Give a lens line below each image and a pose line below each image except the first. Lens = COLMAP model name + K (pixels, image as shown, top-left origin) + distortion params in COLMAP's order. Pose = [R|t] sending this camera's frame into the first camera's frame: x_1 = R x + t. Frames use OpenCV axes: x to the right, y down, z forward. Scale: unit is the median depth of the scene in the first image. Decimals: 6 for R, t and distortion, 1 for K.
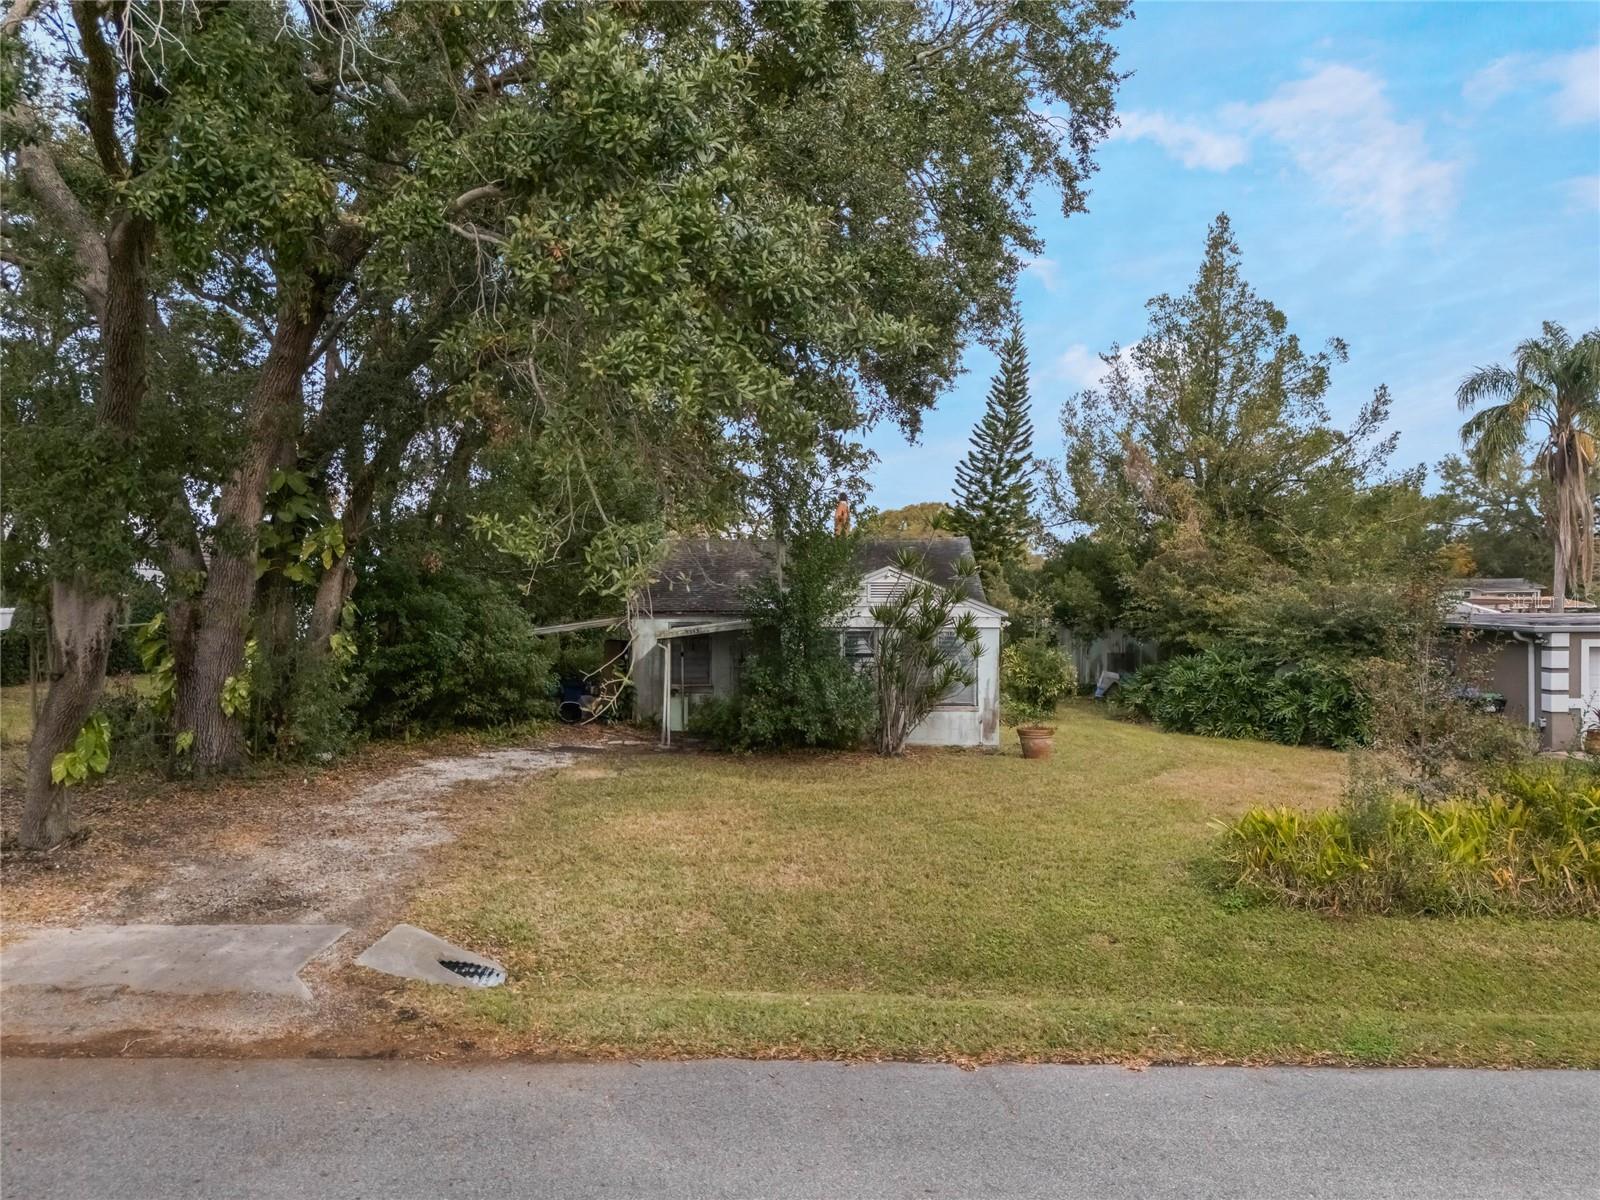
lens RADIAL K [[1185.4, 0, 792.0], [0, 1185.4, 568.6], [0, 0, 1]] dist [0.087845, -0.092391]
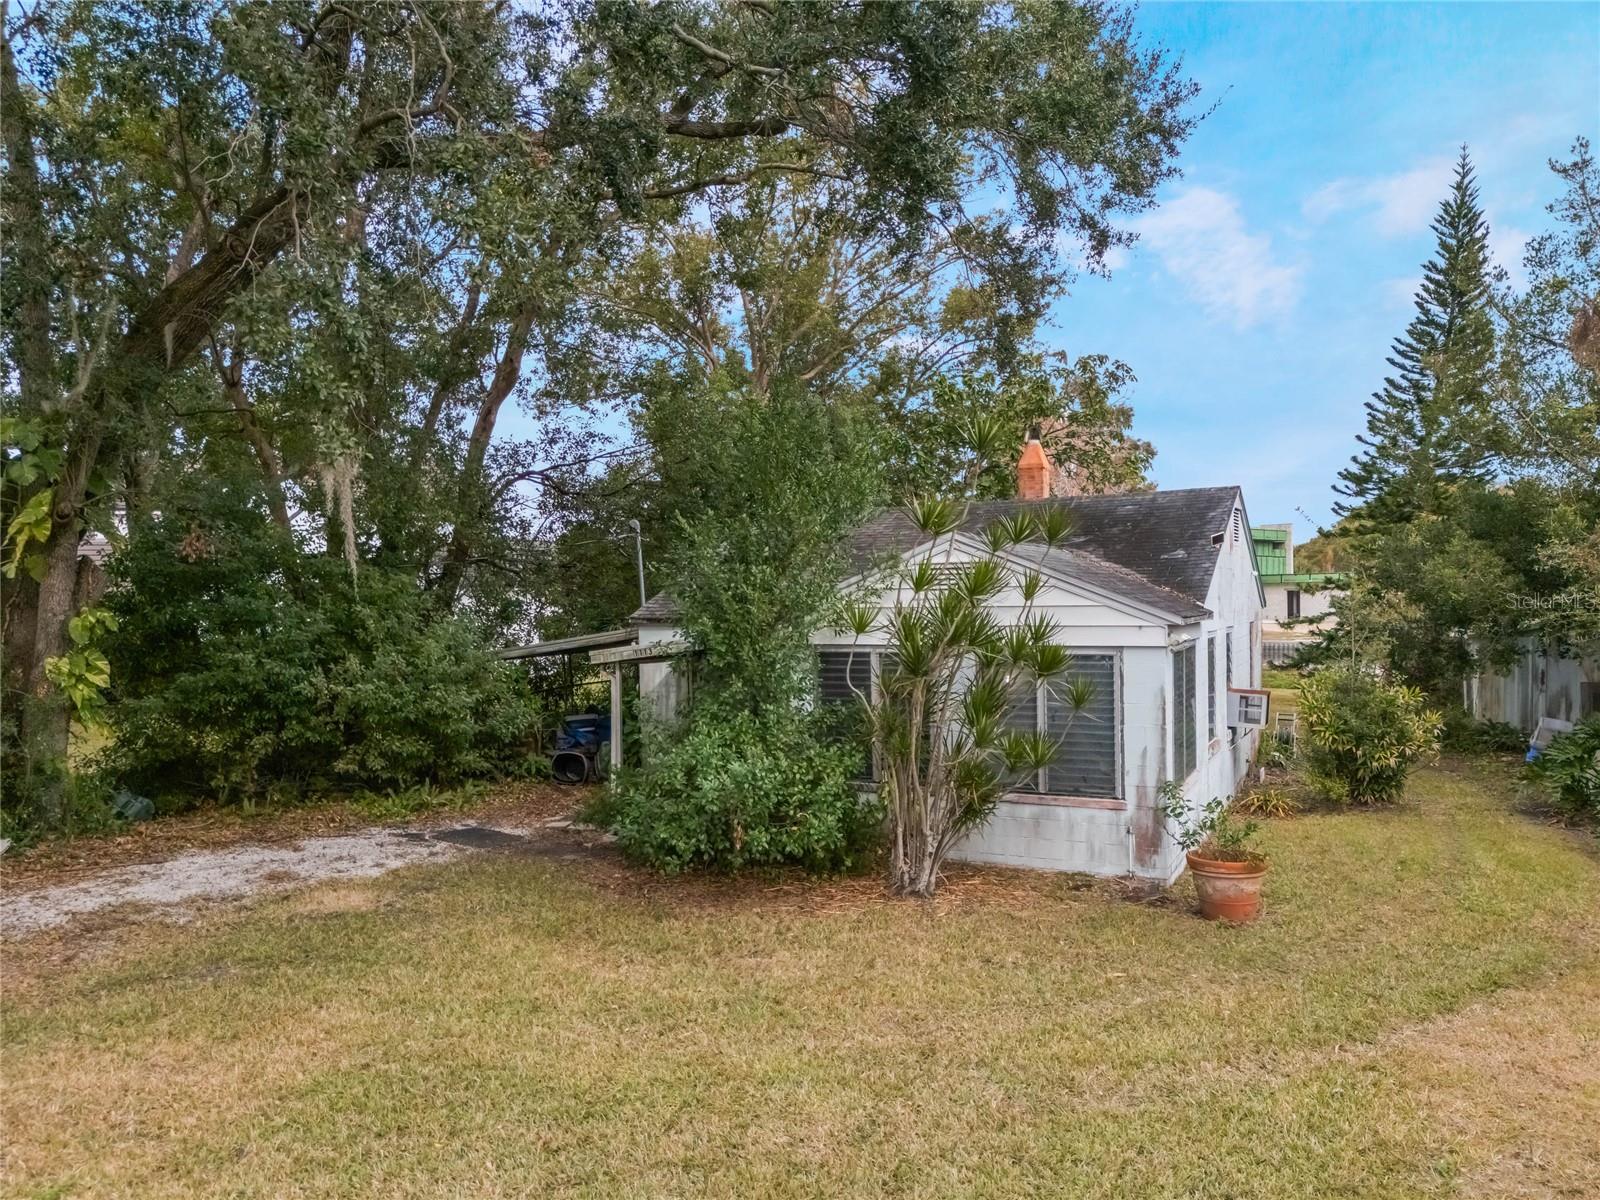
lens RADIAL K [[1225.9, 0, 774.9], [0, 1225.9, 618.0], [0, 0, 1]] dist [0.073855, -0.084375]
pose [[0.921331, -0.009271, -0.388669, 0.211895], [0.023408, 0.999225, 0.031653, 0.016235], [0.388074, -0.038261, 0.920834, 0.429121]]
